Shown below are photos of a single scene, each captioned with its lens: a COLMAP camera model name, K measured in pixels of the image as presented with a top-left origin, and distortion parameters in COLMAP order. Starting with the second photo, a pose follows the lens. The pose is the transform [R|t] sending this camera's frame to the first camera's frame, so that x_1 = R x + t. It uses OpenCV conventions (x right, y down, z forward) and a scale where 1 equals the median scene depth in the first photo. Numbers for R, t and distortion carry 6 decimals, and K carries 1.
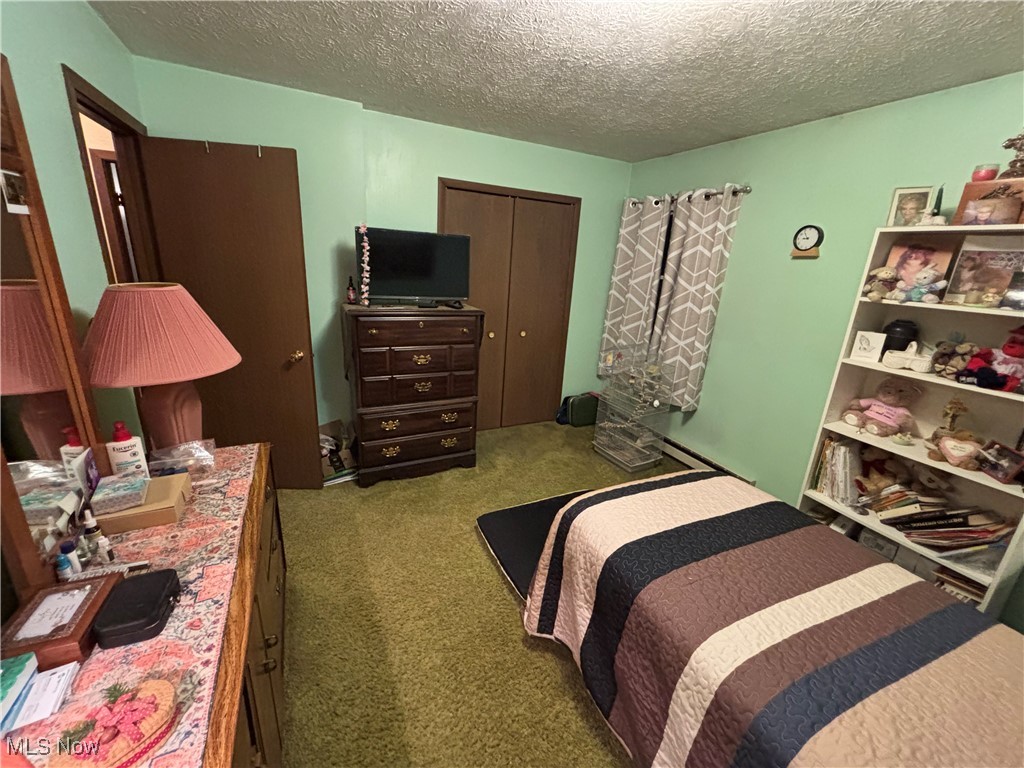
lens RADIAL K [[411.2, 0, 513.1], [0, 411.2, 381.4], [0, 0, 1]] dist [0.001390, -0.000484]
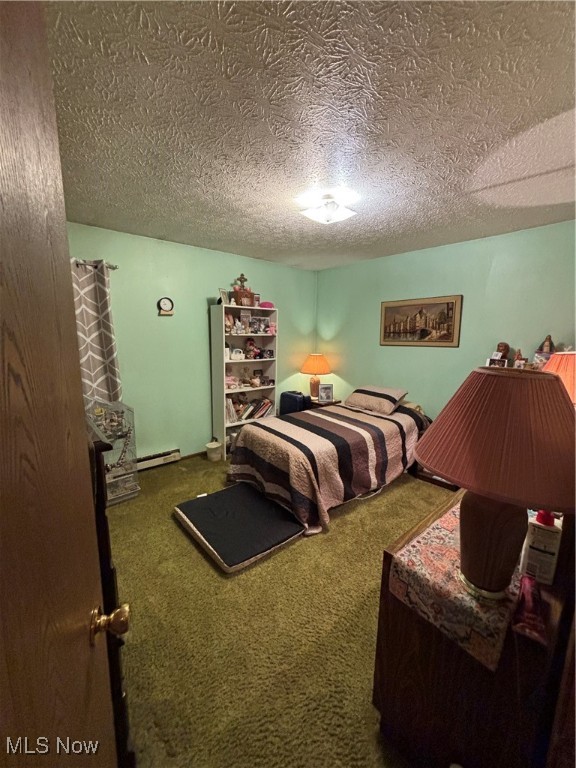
lens RADIAL K [[308.4, 0, 288.9], [0, 308.4, 386.3], [0, 0, 1]] dist [0.001390, -0.000484]
pose [[-0.252676, -0.222968, 0.941509, -0.944219], [0.255698, 0.923102, 0.287231, -0.338131], [-0.933152, 0.313319, -0.176233, 1.066955]]
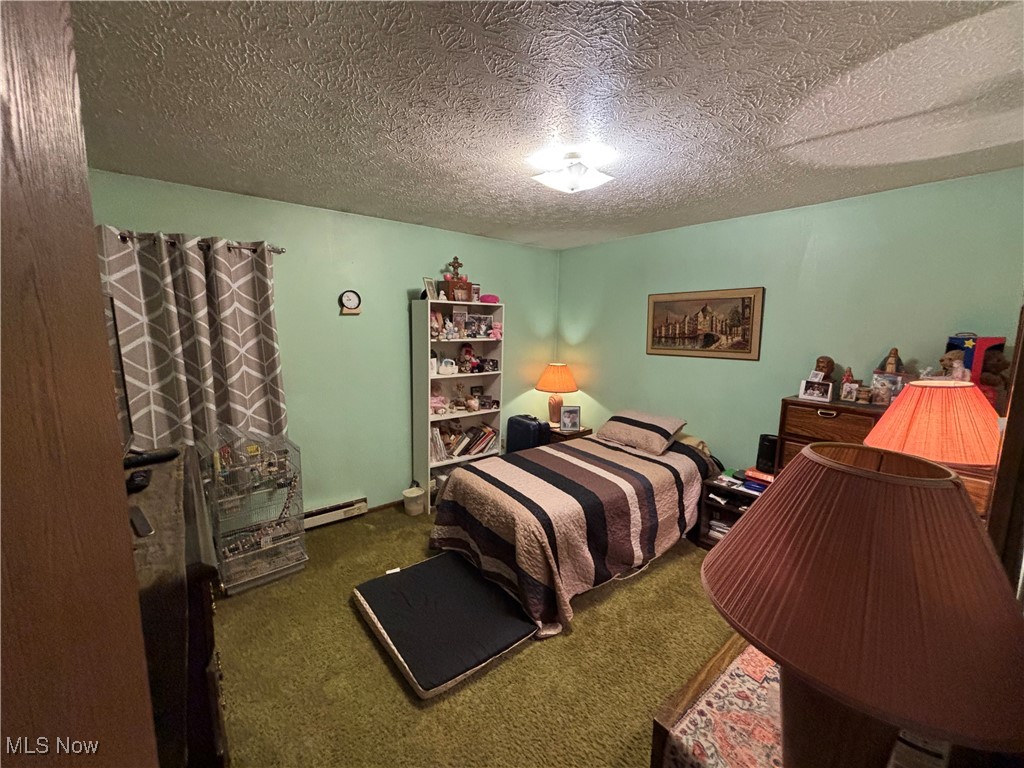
lens RADIAL K [[411.2, 0, 510.9], [0, 411.2, 385.3], [0, 0, 1]] dist [0.001390, -0.000484]
pose [[-0.221844, -0.202209, 0.953885, -0.863522], [0.257185, 0.931486, 0.257274, -0.377864], [-0.940554, 0.302400, -0.154639, 1.012537]]
